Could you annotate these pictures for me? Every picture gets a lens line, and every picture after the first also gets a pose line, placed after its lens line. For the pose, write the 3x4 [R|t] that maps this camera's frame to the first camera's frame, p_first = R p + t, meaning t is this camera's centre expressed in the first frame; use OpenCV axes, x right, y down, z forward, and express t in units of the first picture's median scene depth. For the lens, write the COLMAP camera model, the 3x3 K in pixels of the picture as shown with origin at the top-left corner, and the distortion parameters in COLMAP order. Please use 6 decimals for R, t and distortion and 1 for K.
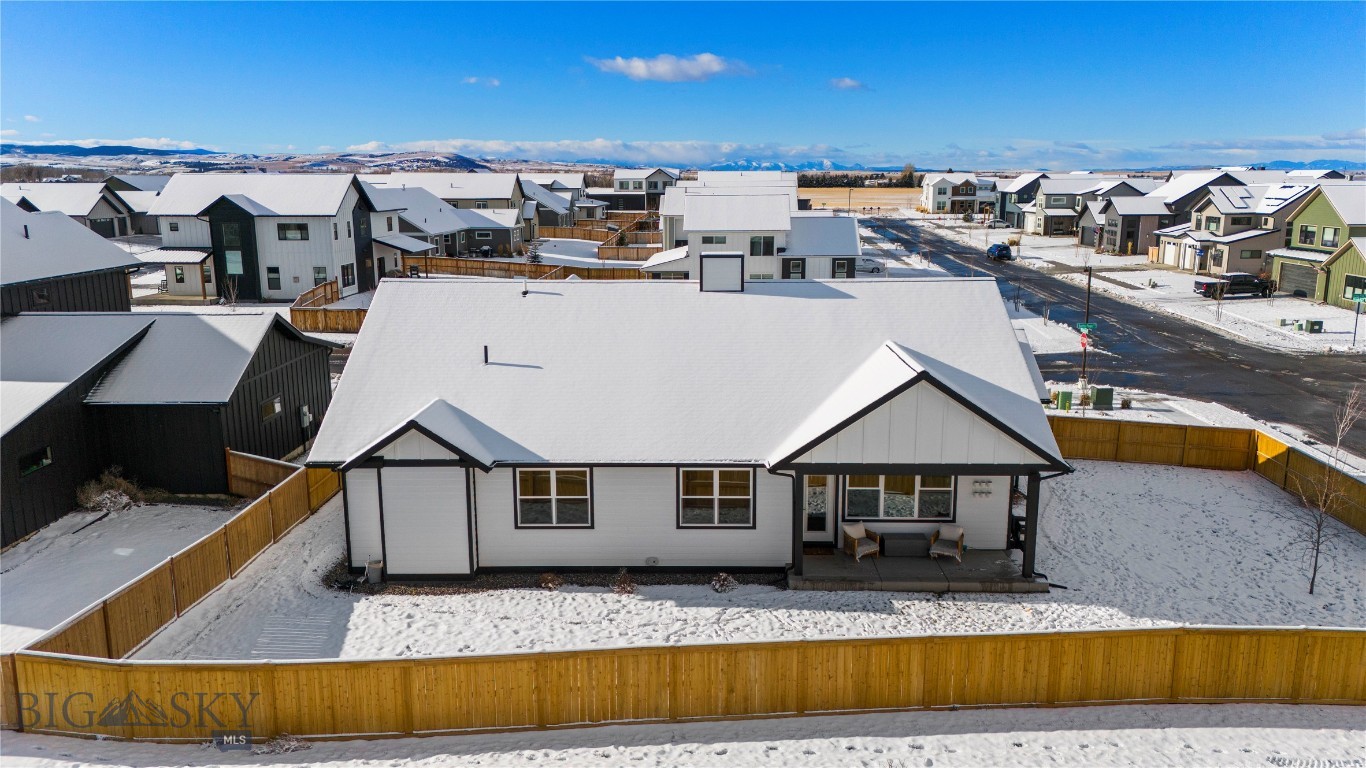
lens RADIAL K [[992.4, 0, 687.4], [0, 992.4, 386.4], [0, 0, 1]] dist [0.073114, -0.054589]
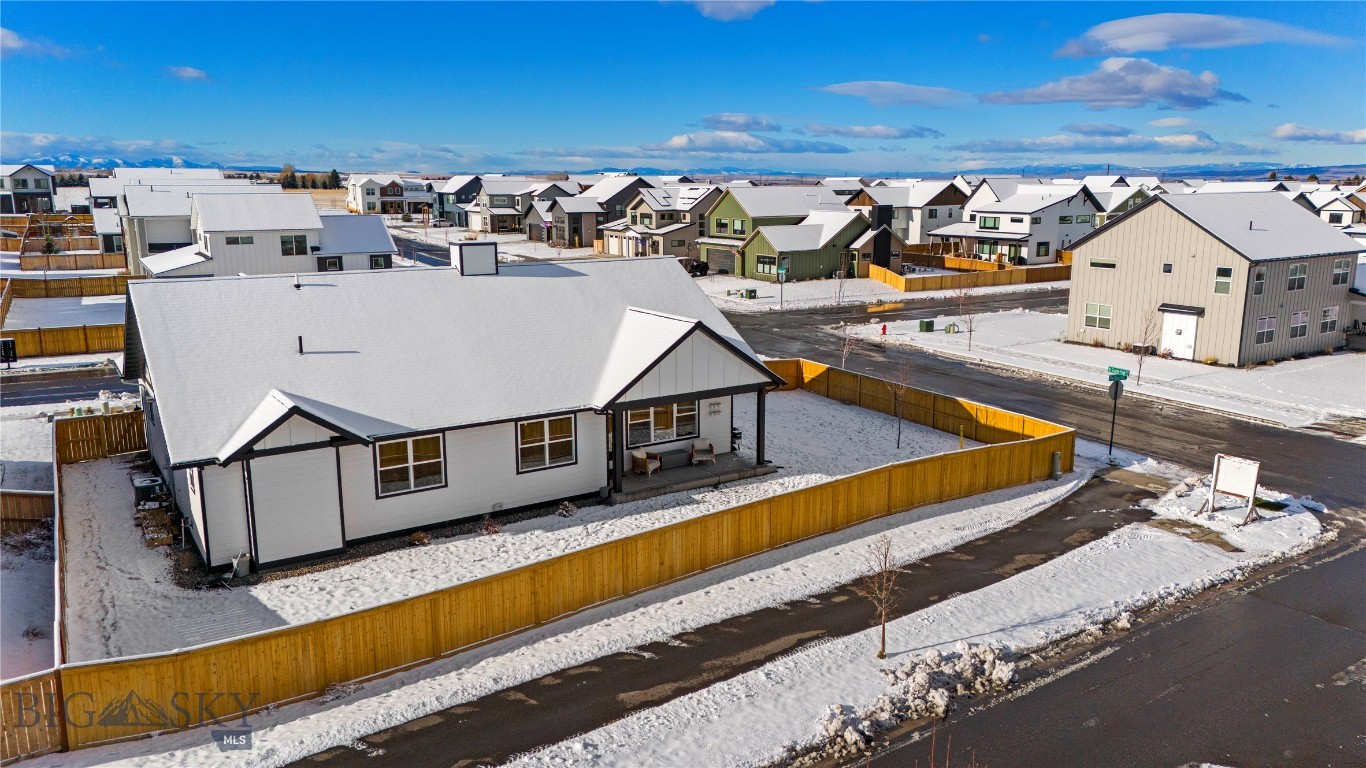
lens RADIAL K [[992.4, 0, 684.9], [0, 992.4, 379.0], [0, 0, 1]] dist [0.073114, -0.054589]
pose [[0.828951, -0.108925, 0.548612, -0.469049], [0.113710, 0.993190, 0.025379, 0.023714], [-0.547640, 0.041344, 0.835692, -0.095017]]
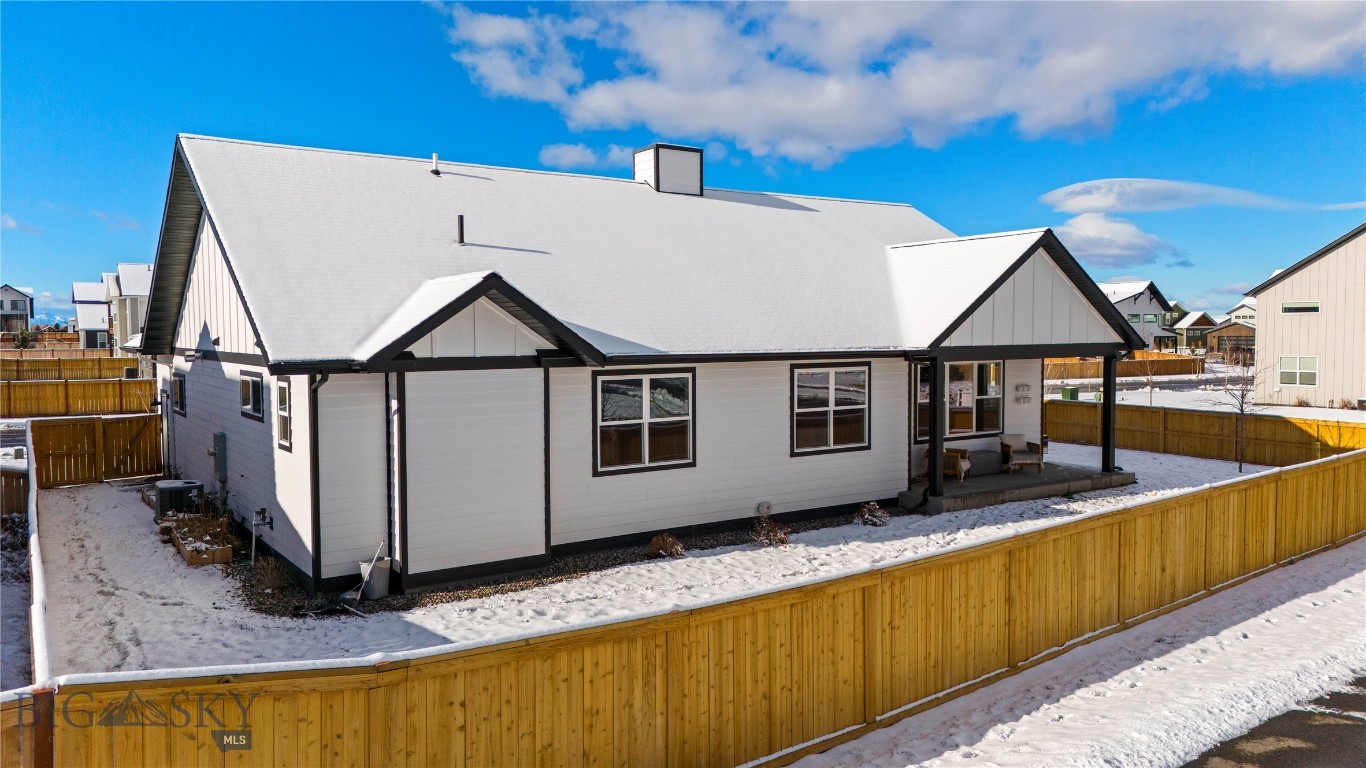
lens RADIAL K [[992.4, 0, 684.4], [0, 992.4, 380.2], [0, 0, 1]] dist [0.073114, -0.054589]
pose [[0.814056, -0.028886, 0.580067, -0.478206], [0.121172, 0.985231, -0.120989, 0.163006], [-0.568005, 0.168779, 0.805533, 0.446792]]
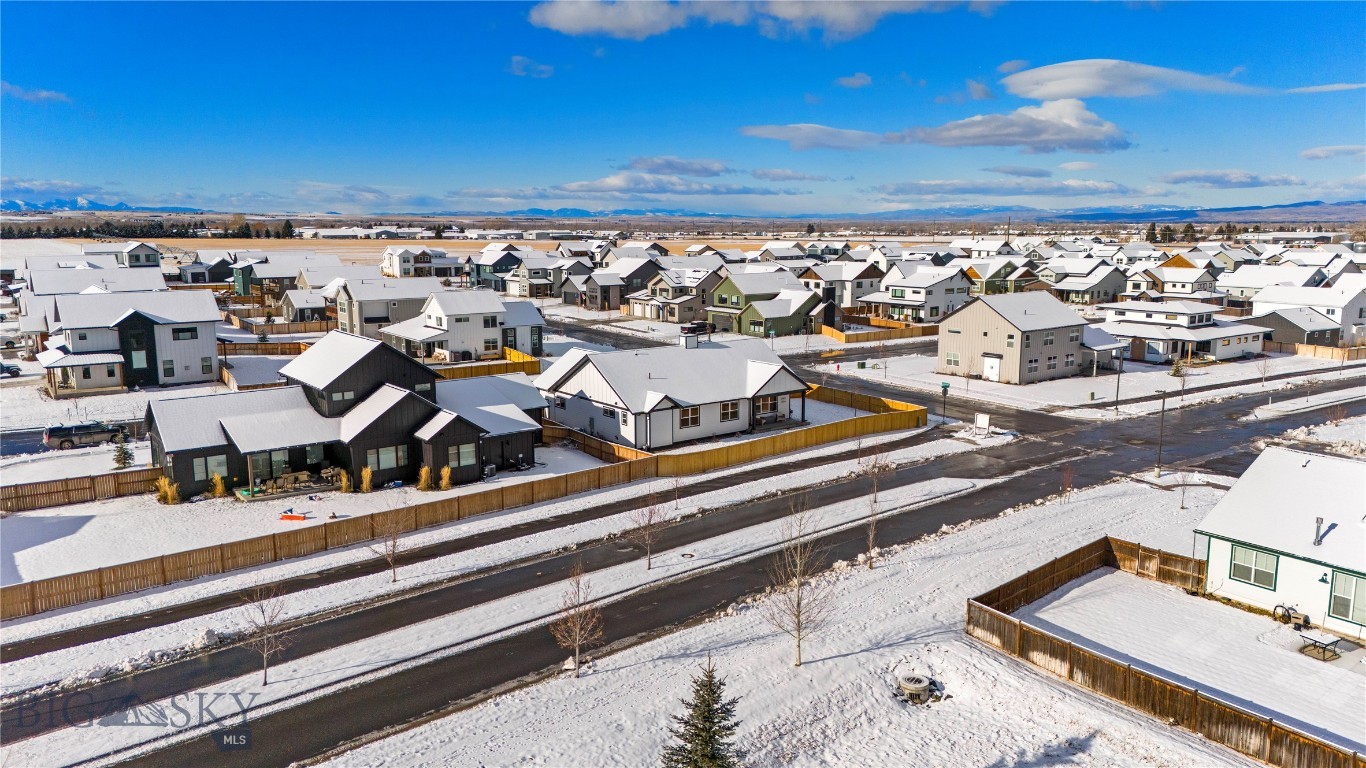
lens RADIAL K [[992.4, 0, 679.9], [0, 992.4, 378.0], [0, 0, 1]] dist [0.073114, -0.054589]
pose [[0.787793, -0.096671, 0.608306, -2.001337], [0.126534, 0.991943, -0.006231, 0.005166], [-0.602803, 0.081881, 0.793678, -1.438714]]
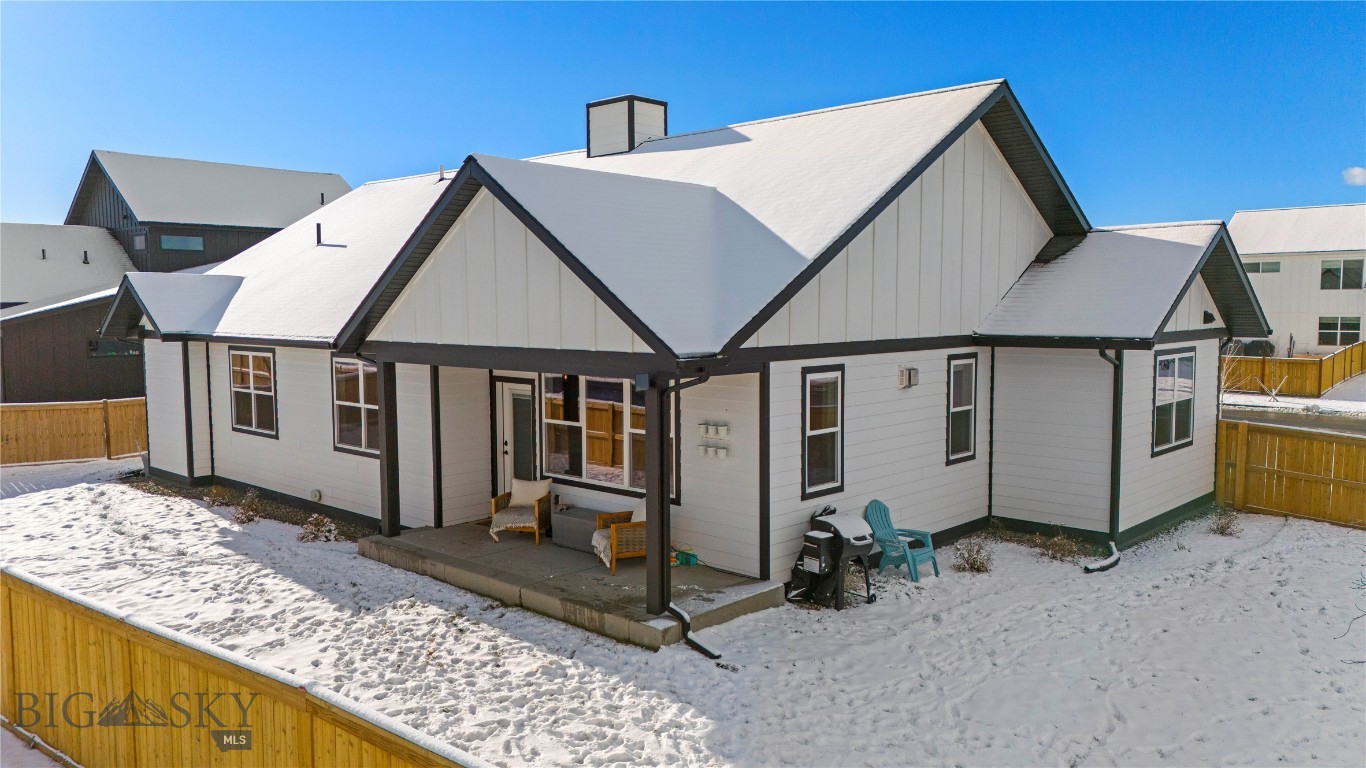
lens RADIAL K [[992.4, 0, 677.9], [0, 992.4, 388.2], [0, 0, 1]] dist [0.073114, -0.054589]
pose [[0.735643, 0.053291, -0.675270, 0.605924], [-0.134862, 0.988465, -0.068911, 0.115059], [0.663809, 0.141762, 0.734344, 0.637412]]
